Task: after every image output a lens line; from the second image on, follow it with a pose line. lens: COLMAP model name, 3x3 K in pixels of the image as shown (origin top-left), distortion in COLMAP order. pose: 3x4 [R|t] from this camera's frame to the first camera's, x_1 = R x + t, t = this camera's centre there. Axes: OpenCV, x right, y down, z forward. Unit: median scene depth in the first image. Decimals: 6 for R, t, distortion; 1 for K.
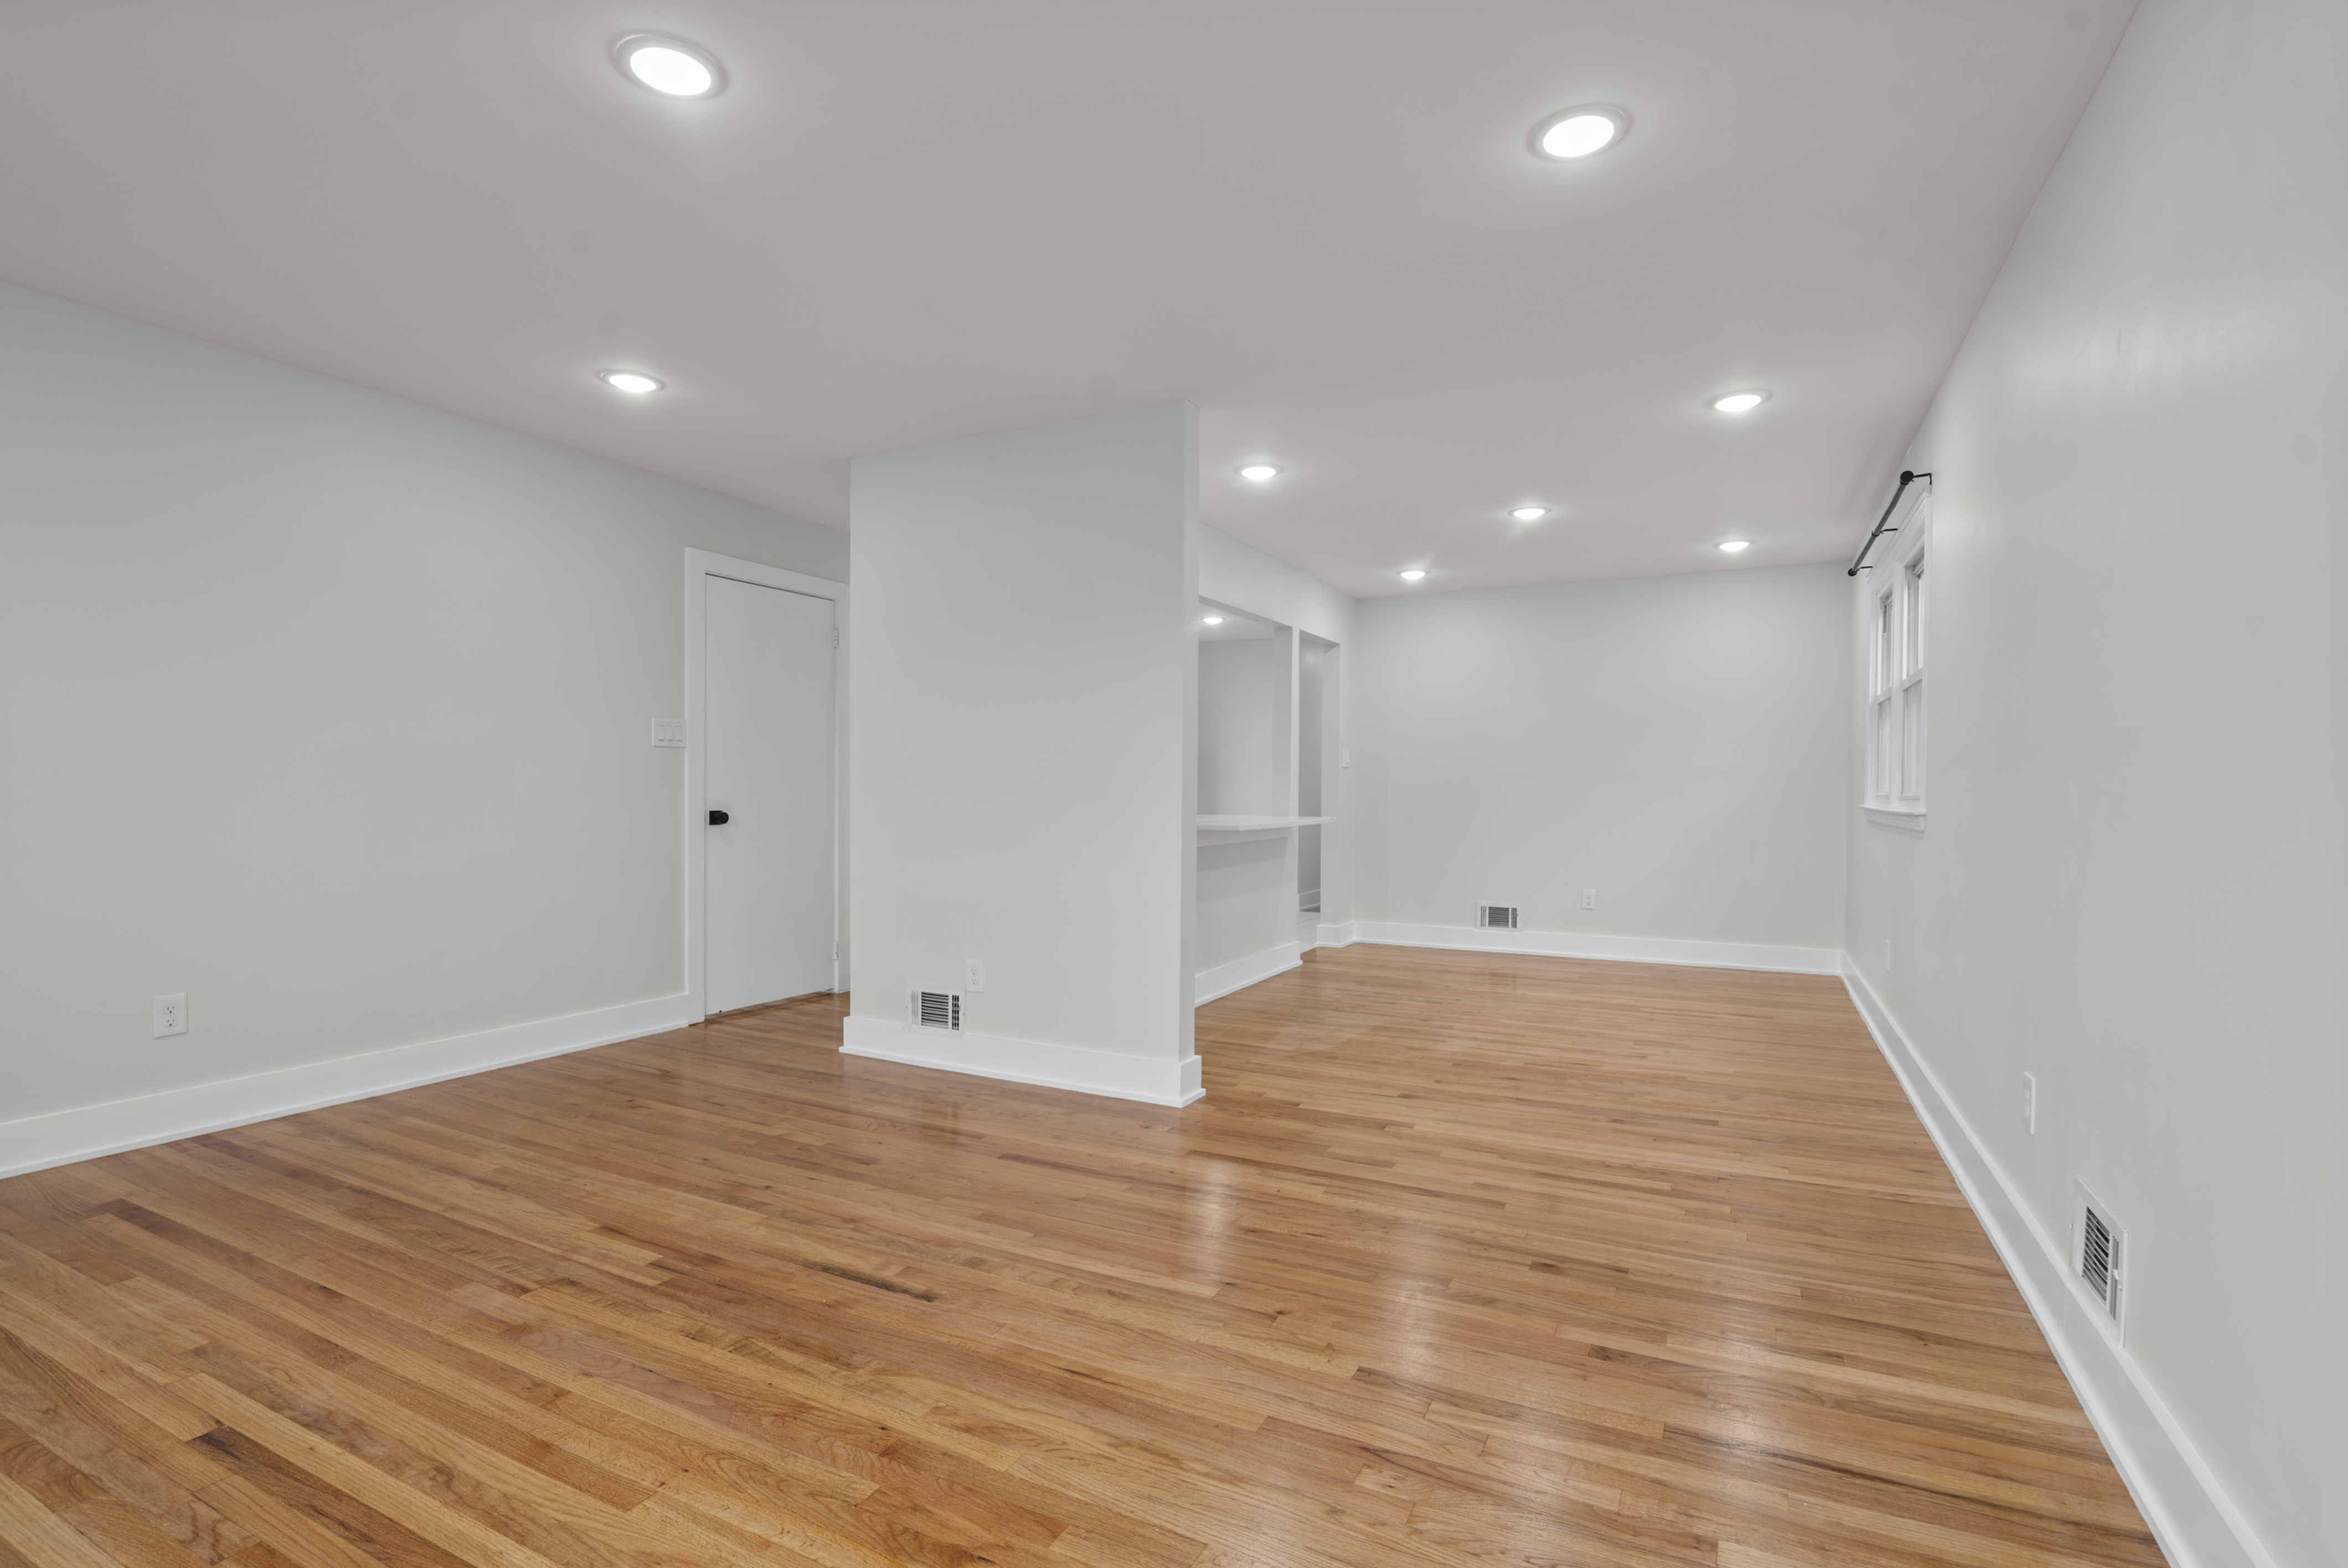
lens RADIAL K [[1076.0, 0, 1182.1], [0, 1076.0, 812.5], [0, 0, 1]] dist [-0.000682, 0.000086]
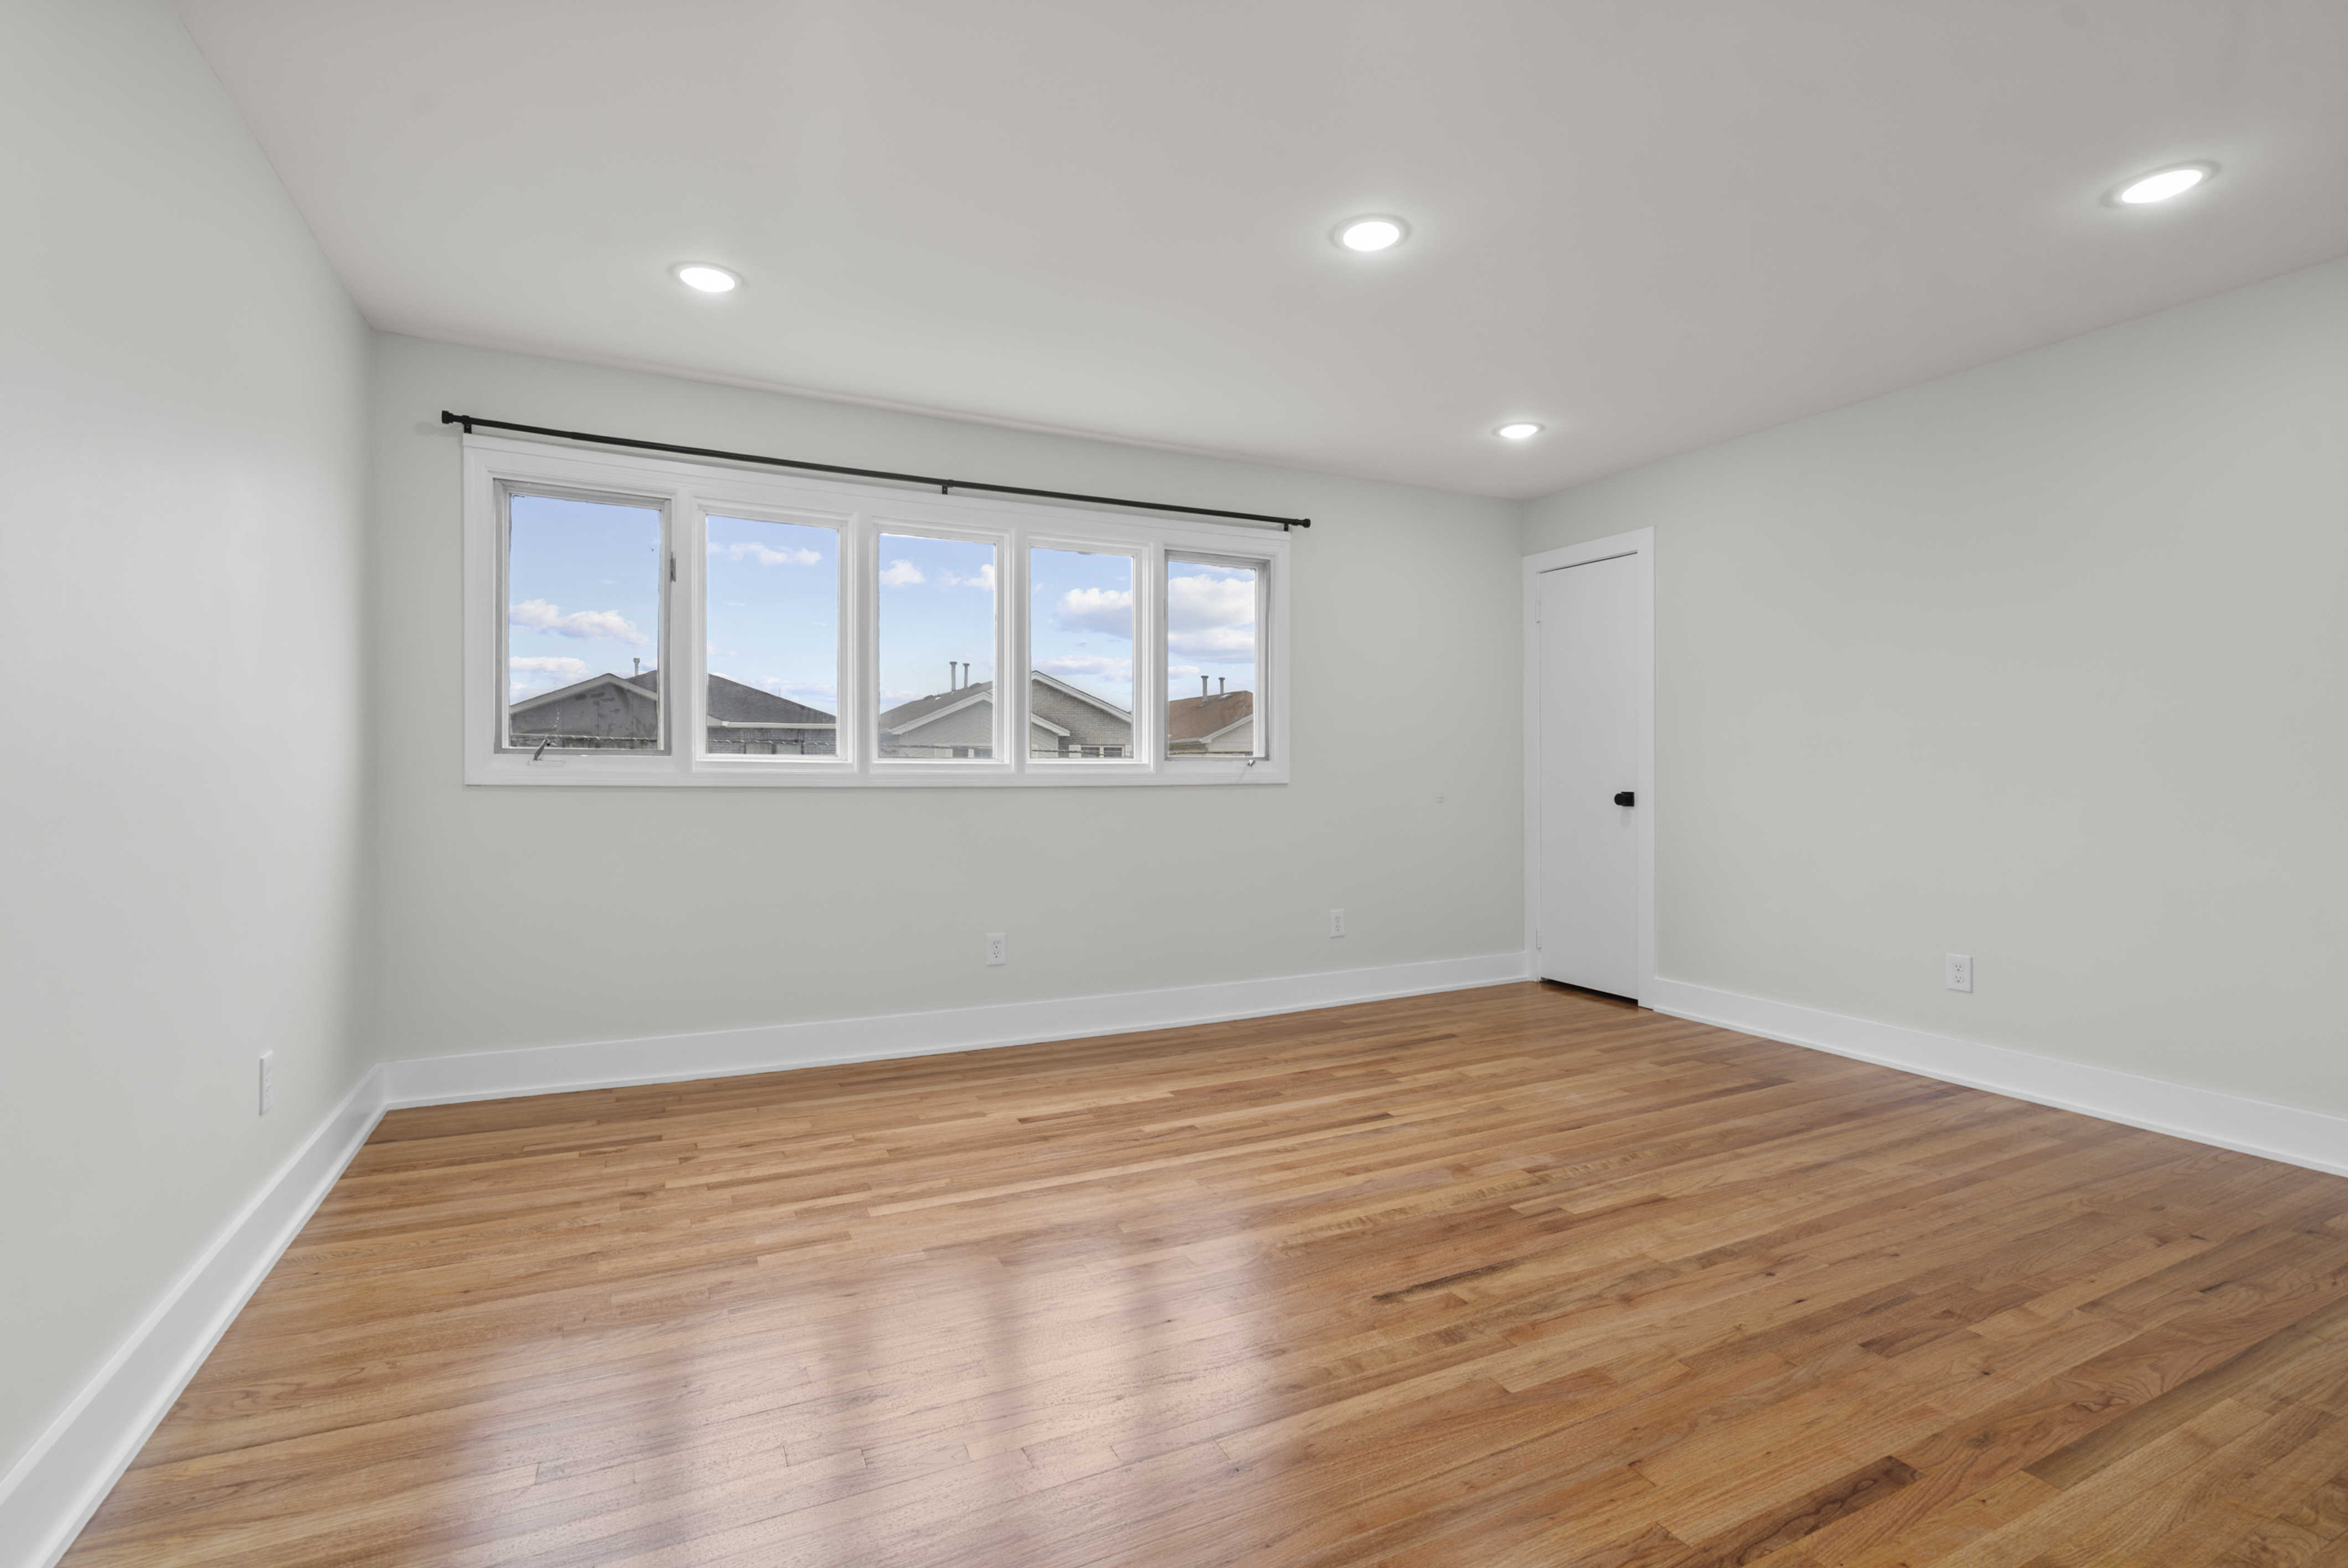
lens RADIAL K [[1082.2, 0, 1178.4], [0, 1082.2, 766.9], [0, 0, 1]] dist [-0.002705, 0.000156]
pose [[-0.590579, -0.006158, -0.806956, 0.409059], [-0.020816, 0.999754, 0.007606, -0.016873], [0.806711, 0.021290, -0.590562, 0.882123]]
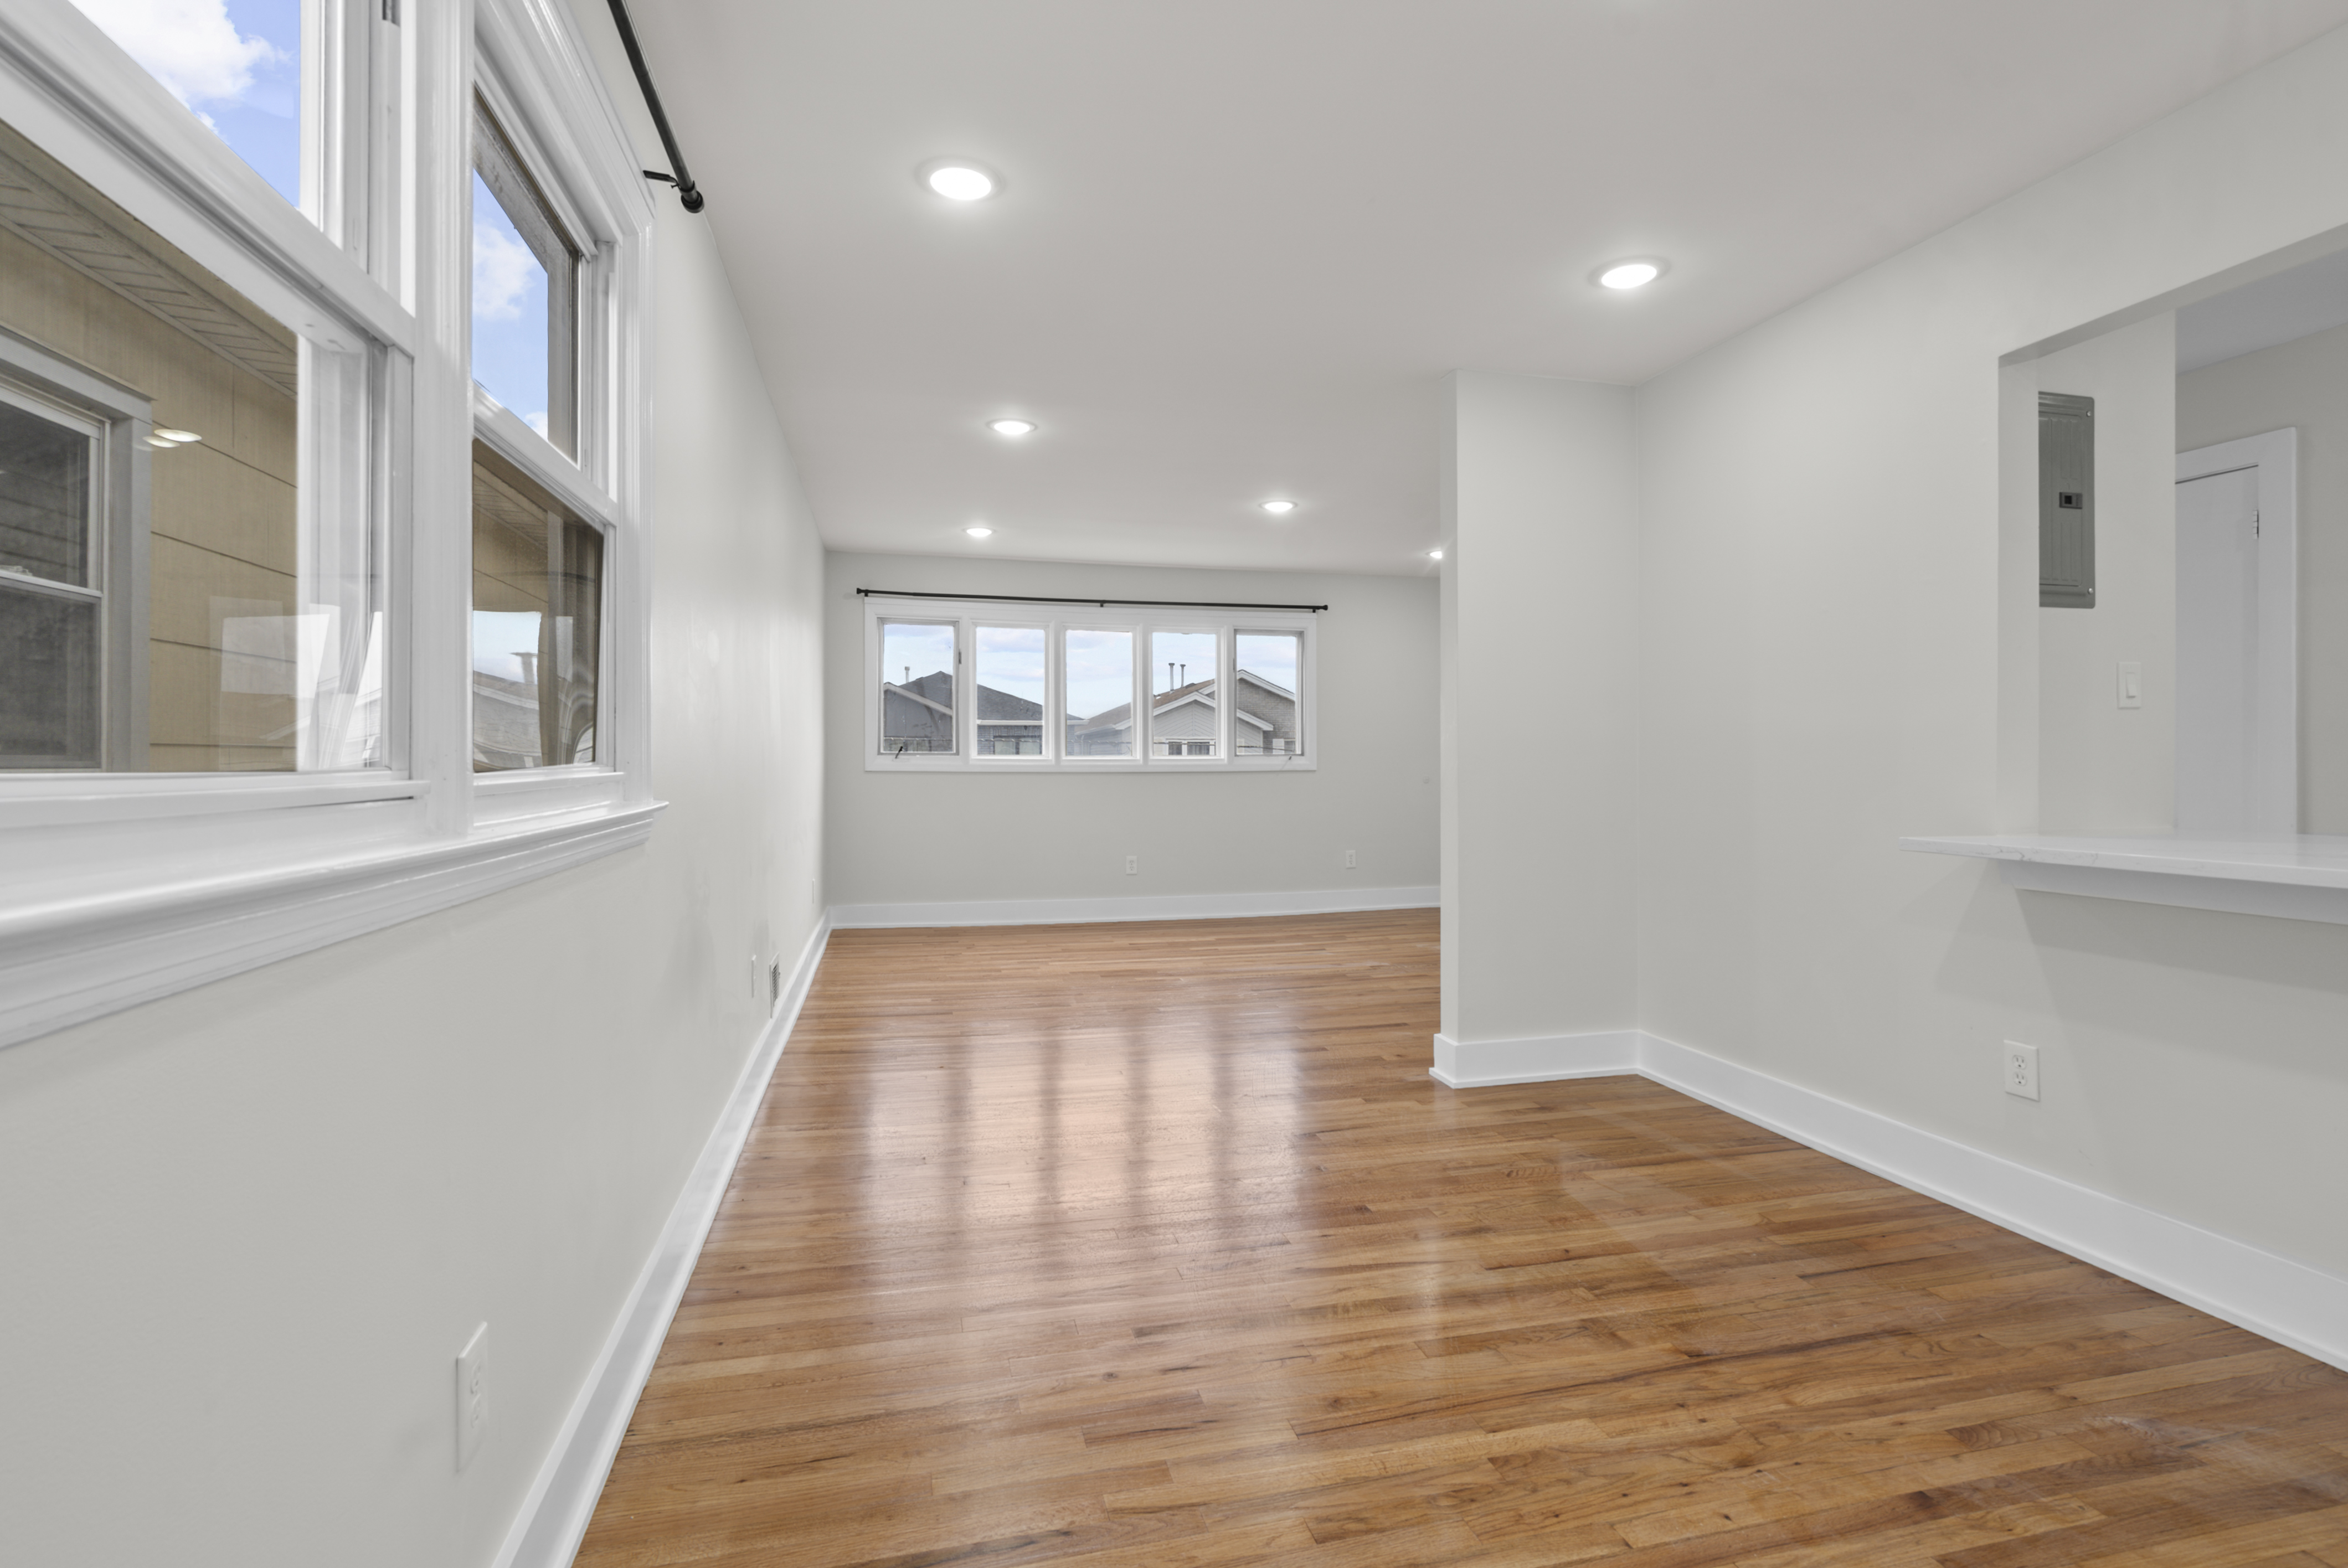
lens RADIAL K [[1082.2, 0, 1178.4], [0, 1082.2, 766.9], [0, 0, 1]] dist [-0.002705, 0.000156]
pose [[-0.747702, 0.000649, -0.664034, 0.861912], [-0.016771, 0.999662, 0.019862, -0.033870], [0.663823, 0.025987, -0.747438, 1.603440]]
